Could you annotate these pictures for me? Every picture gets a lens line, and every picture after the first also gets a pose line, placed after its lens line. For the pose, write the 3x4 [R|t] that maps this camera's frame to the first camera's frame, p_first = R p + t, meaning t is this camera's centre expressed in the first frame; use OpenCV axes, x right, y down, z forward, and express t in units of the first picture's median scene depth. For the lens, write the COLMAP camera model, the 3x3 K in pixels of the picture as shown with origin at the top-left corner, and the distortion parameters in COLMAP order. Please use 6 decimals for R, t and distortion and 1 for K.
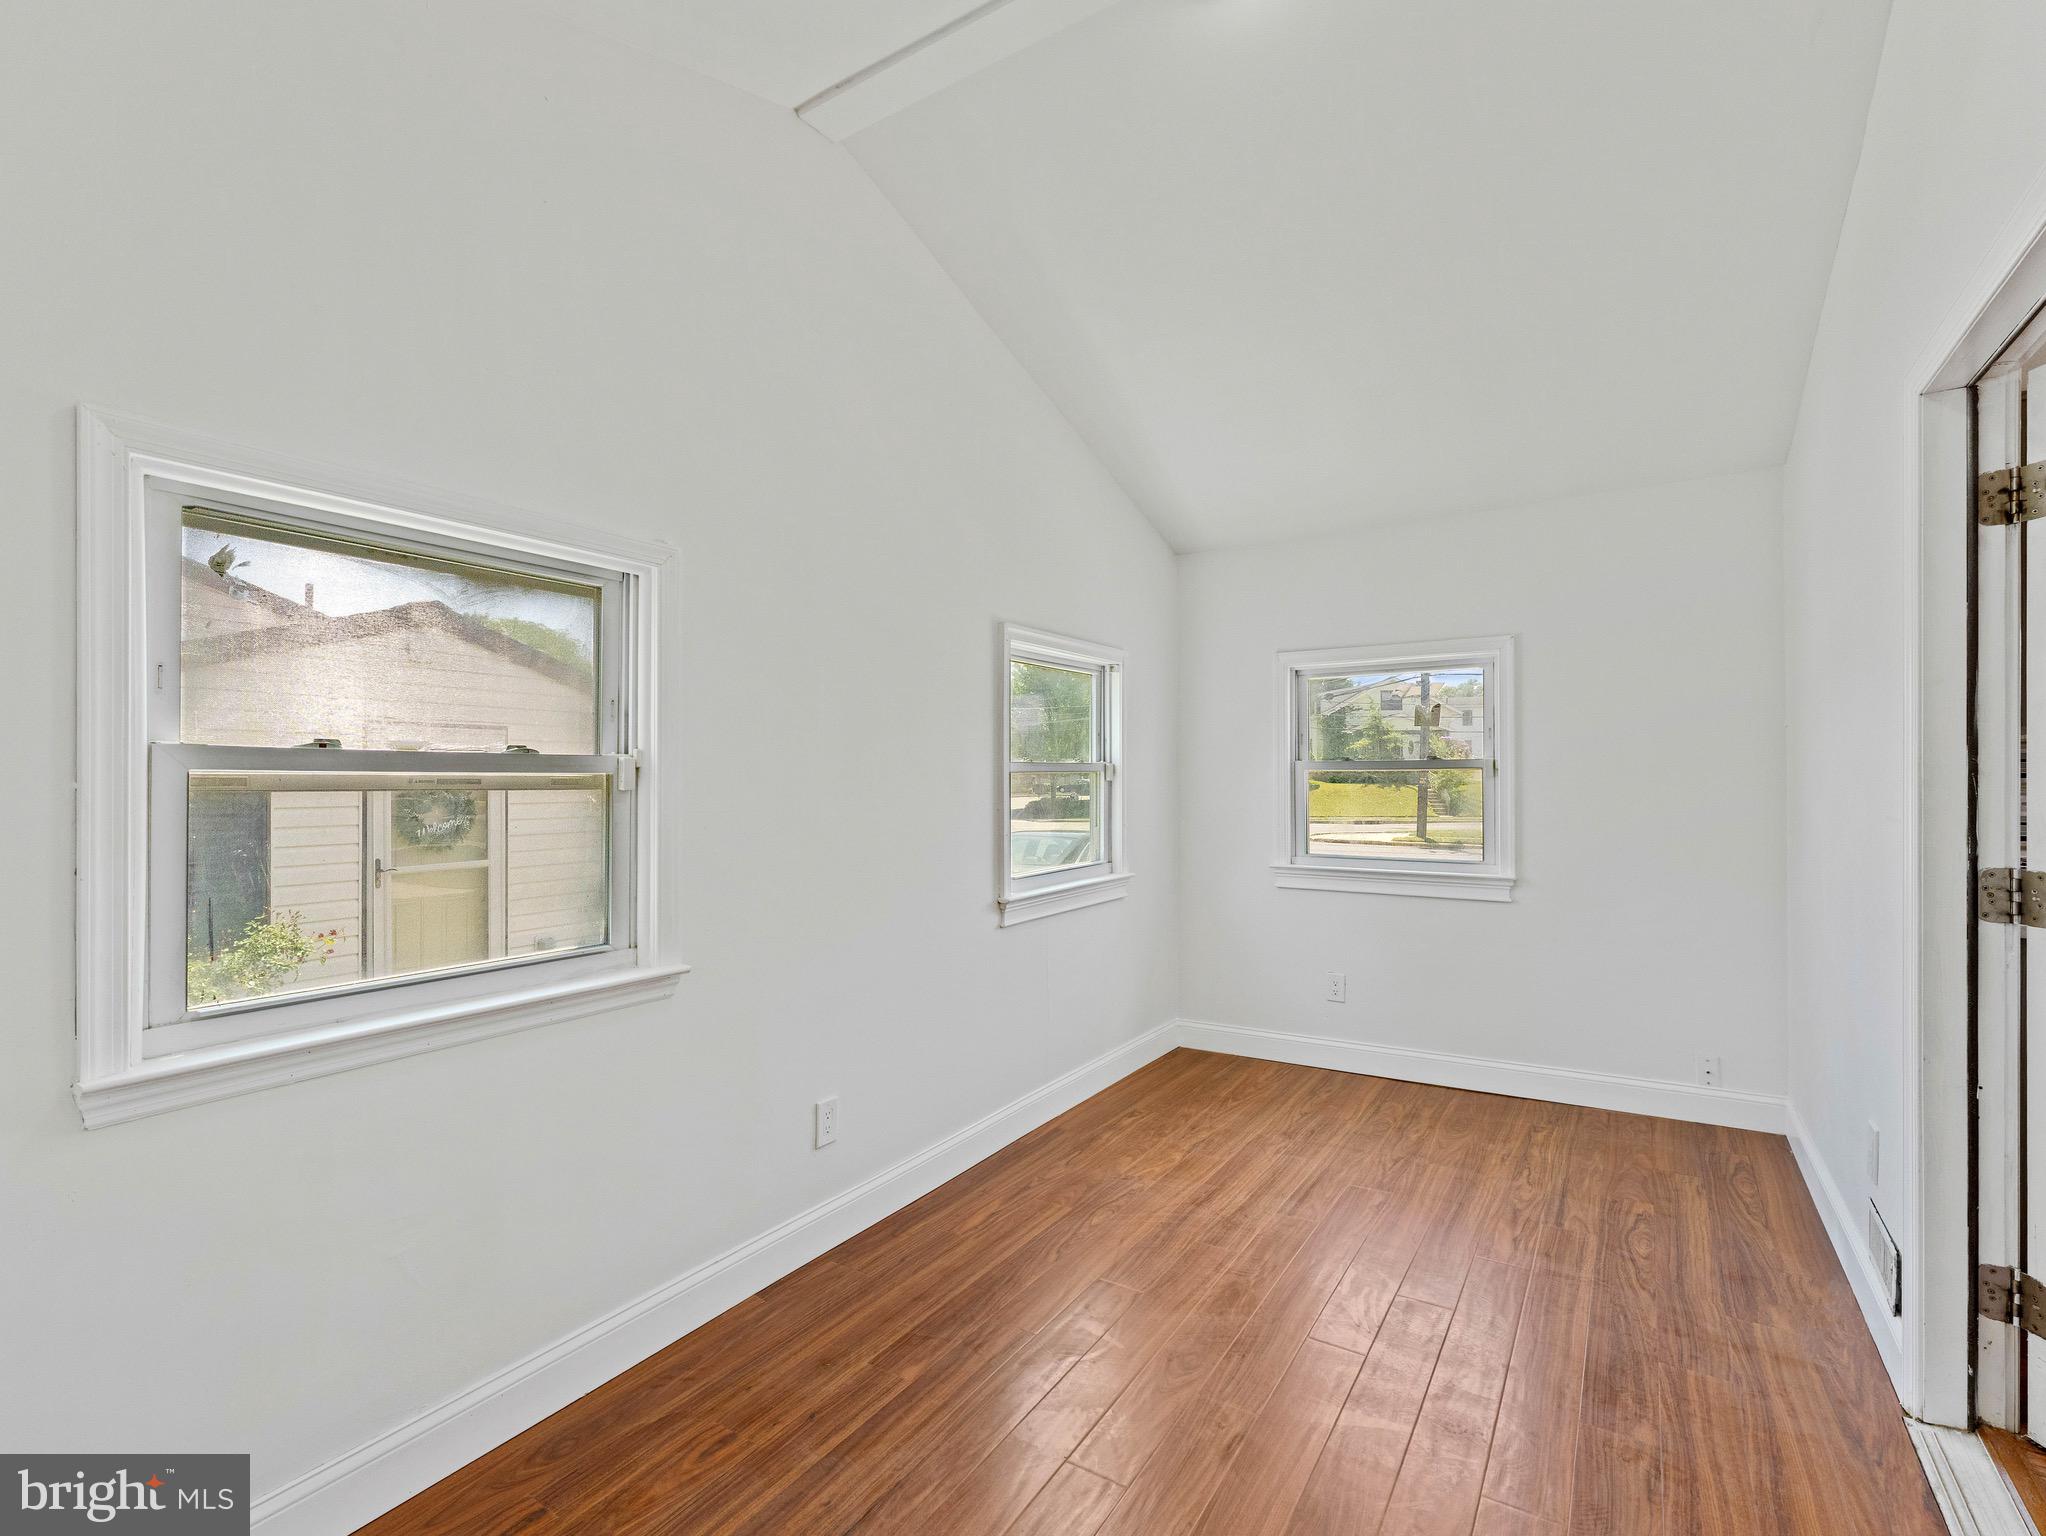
lens RADIAL K [[926.9, 0, 1023.0], [0, 926.9, 768.0], [0, 0, 1]] dist [0.000336, -0.000263]
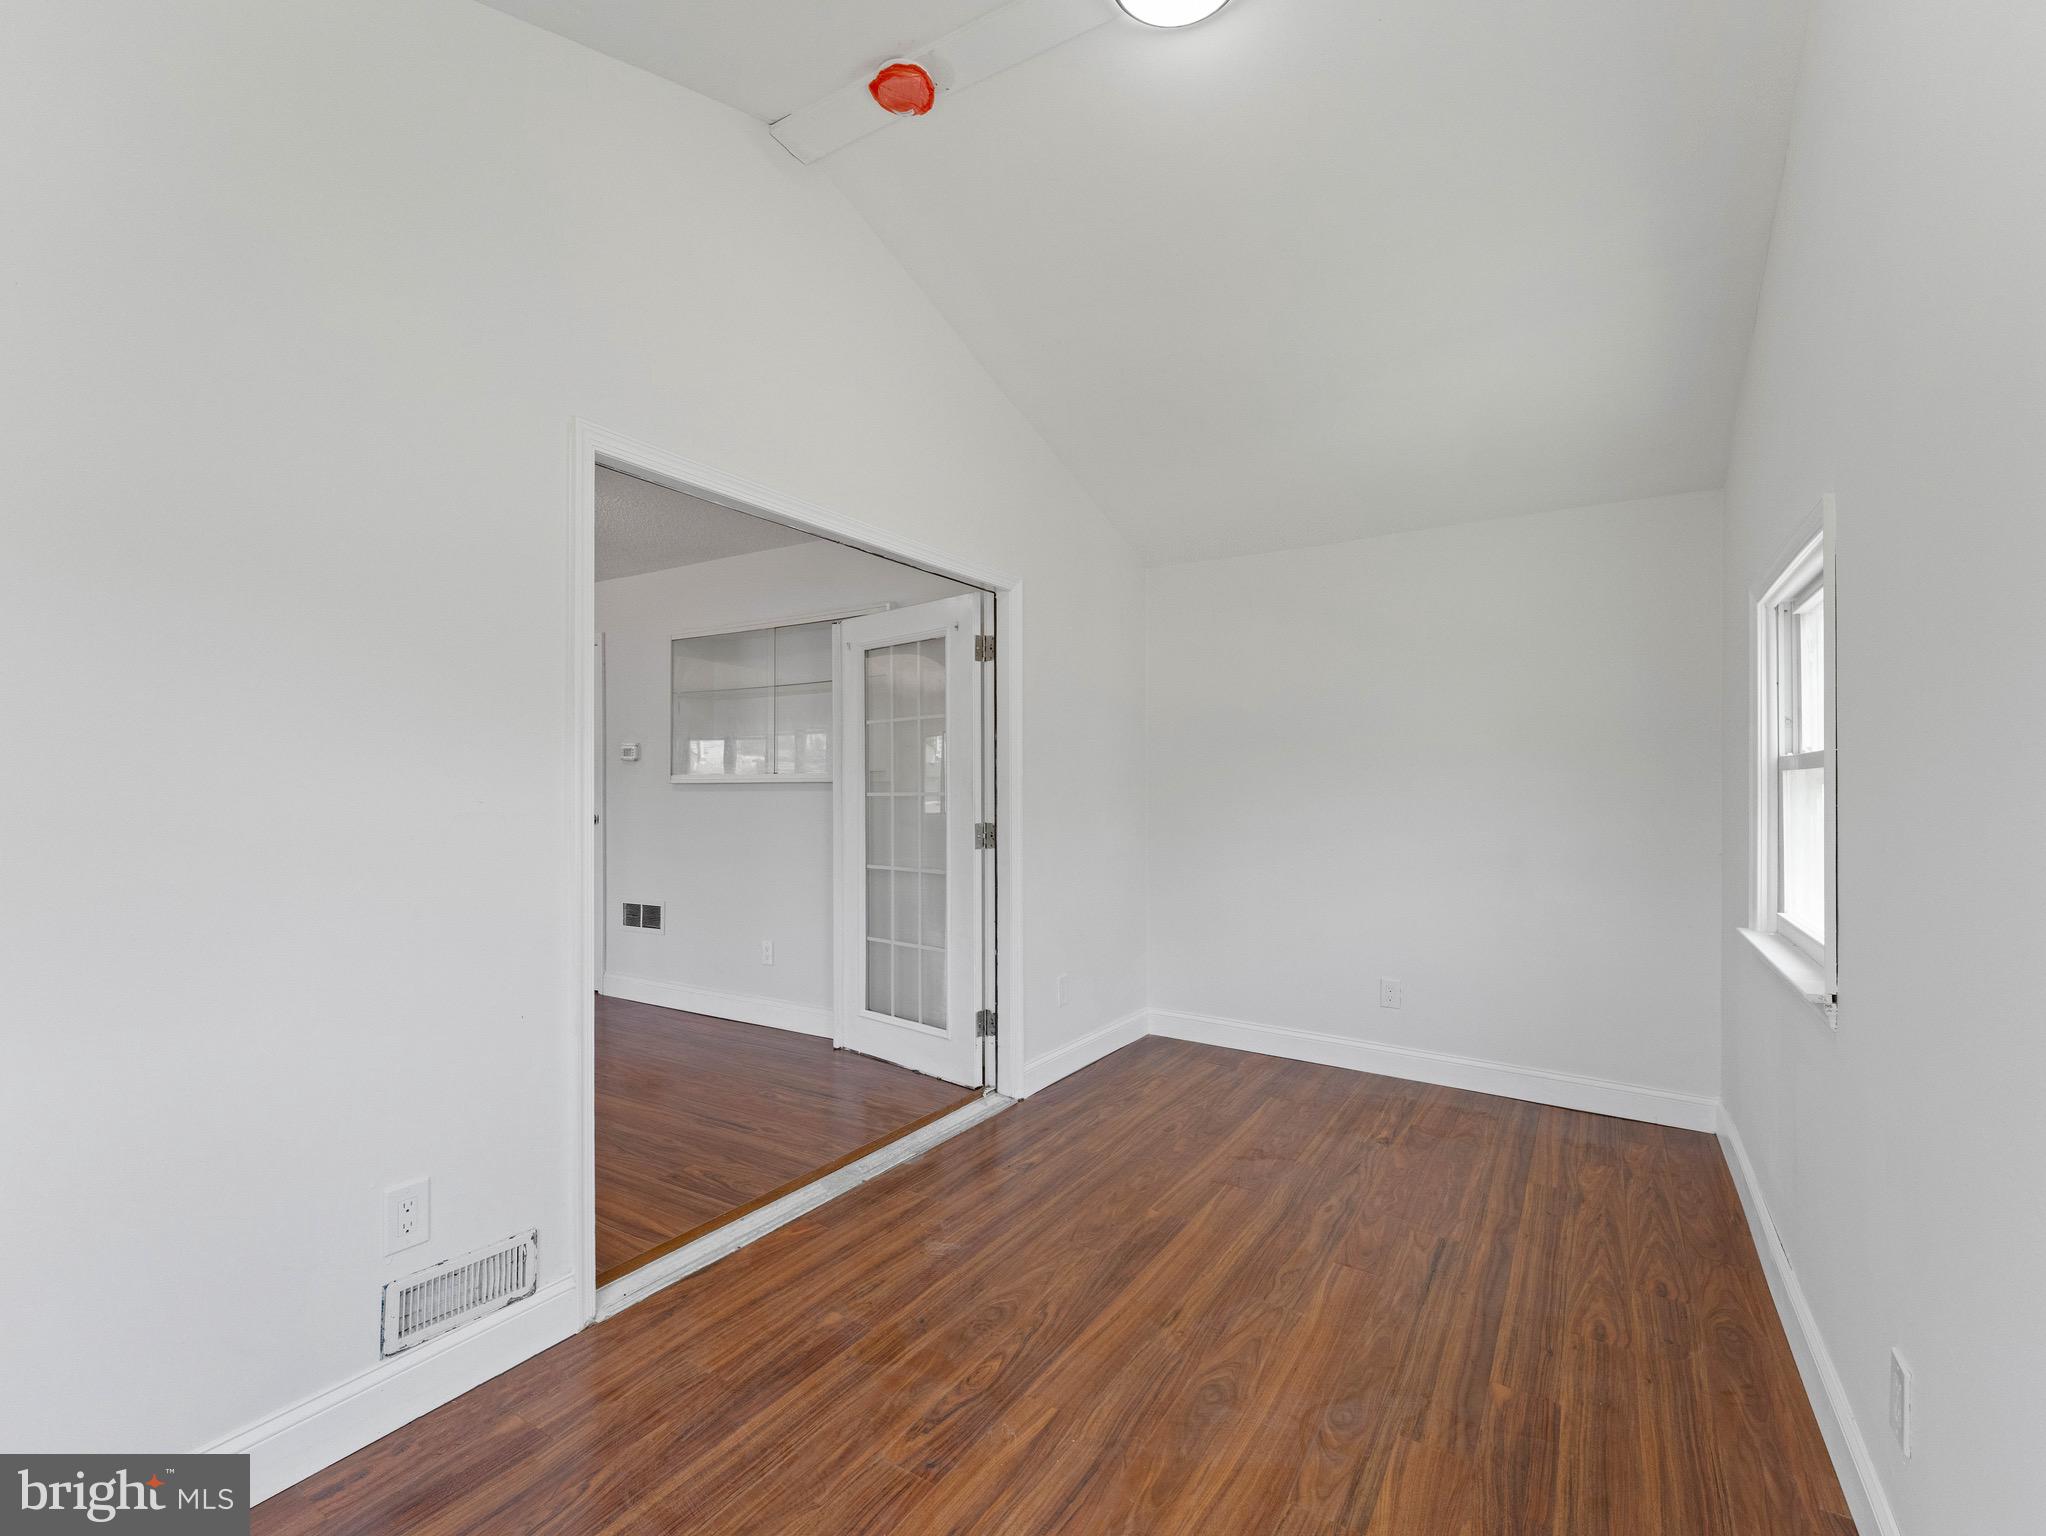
lens RADIAL K [[937.0, 0, 1023.7], [0, 937.0, 772.8], [0, 0, 1]] dist [-0.001264, -0.000411]
pose [[-0.999522, 0.000607, -0.030925, 0.427607], [0.001469, 0.999610, -0.027877, 0.041175], [0.030896, -0.027909, -0.999133, 2.092268]]
